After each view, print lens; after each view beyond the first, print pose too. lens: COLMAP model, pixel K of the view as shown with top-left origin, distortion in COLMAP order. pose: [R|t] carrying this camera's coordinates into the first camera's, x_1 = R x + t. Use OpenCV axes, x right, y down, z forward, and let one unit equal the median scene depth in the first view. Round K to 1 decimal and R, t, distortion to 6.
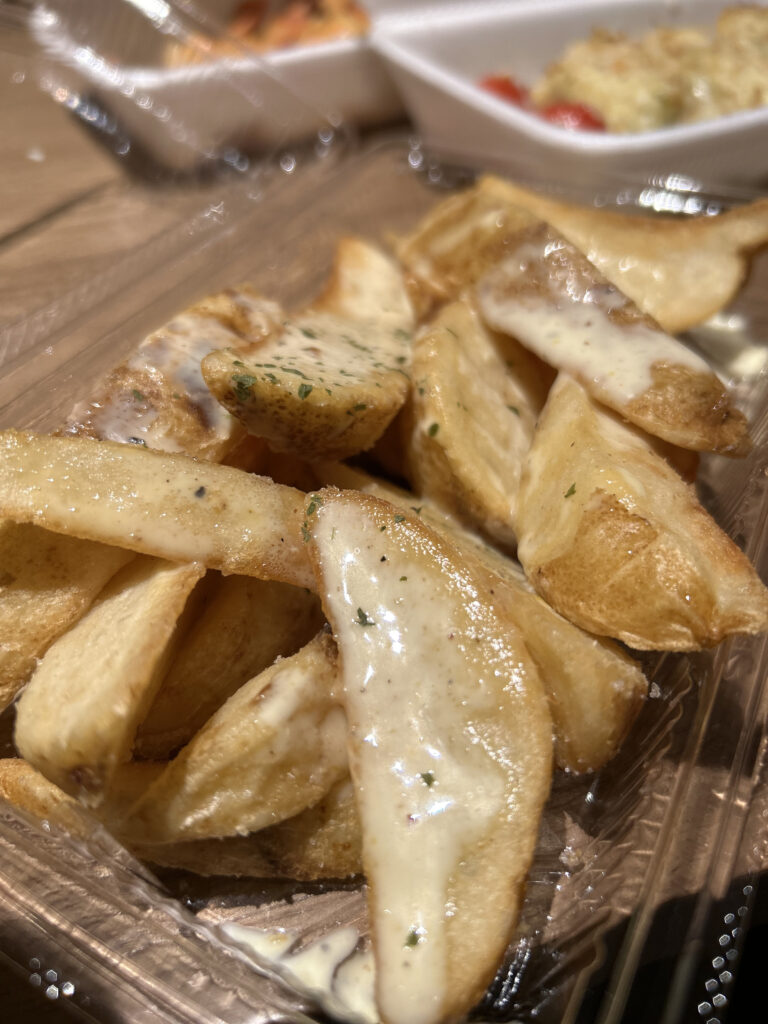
lens RADIAL K [[771.9, 0, 387.5], [0, 771.9, 522.0], [0, 0, 1]] dist [0.050810, -0.055637]
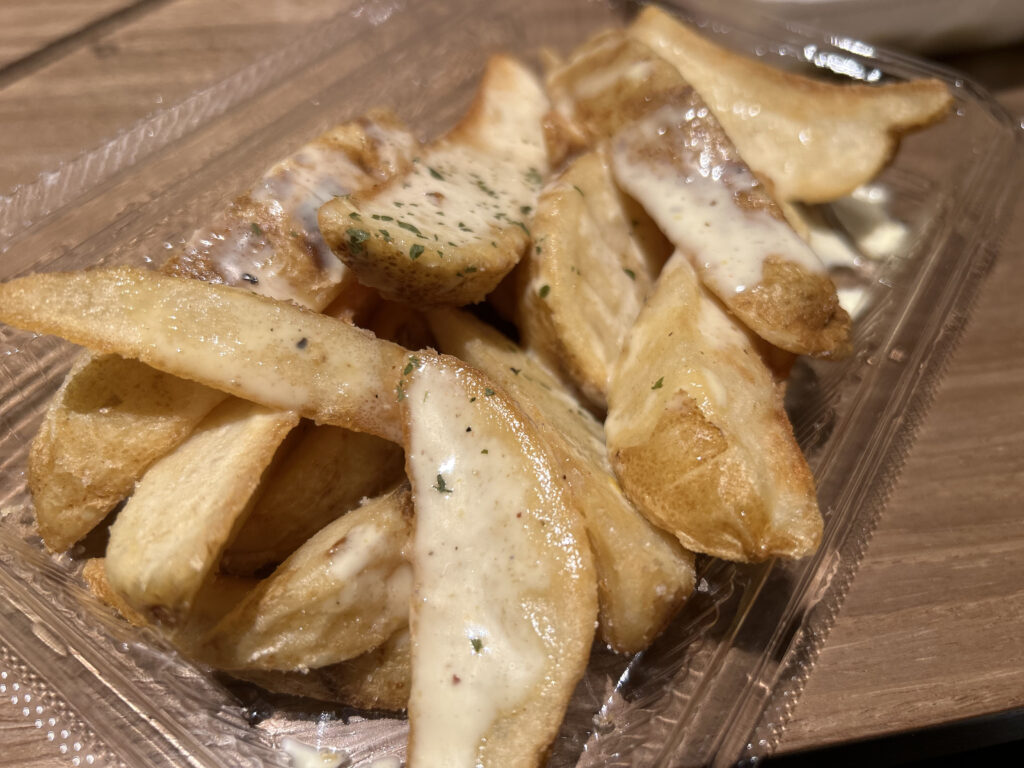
lens RADIAL K [[768.9, 0, 512.0], [0, 768.9, 384.0], [0, 0, 1]] dist [0.069474, -0.094554]
pose [[0.991259, 0.131341, -0.012470, 0.058105], [-0.128765, 0.983721, 0.125352, -0.151776], [0.028731, -0.122651, 0.992034, -0.031304]]
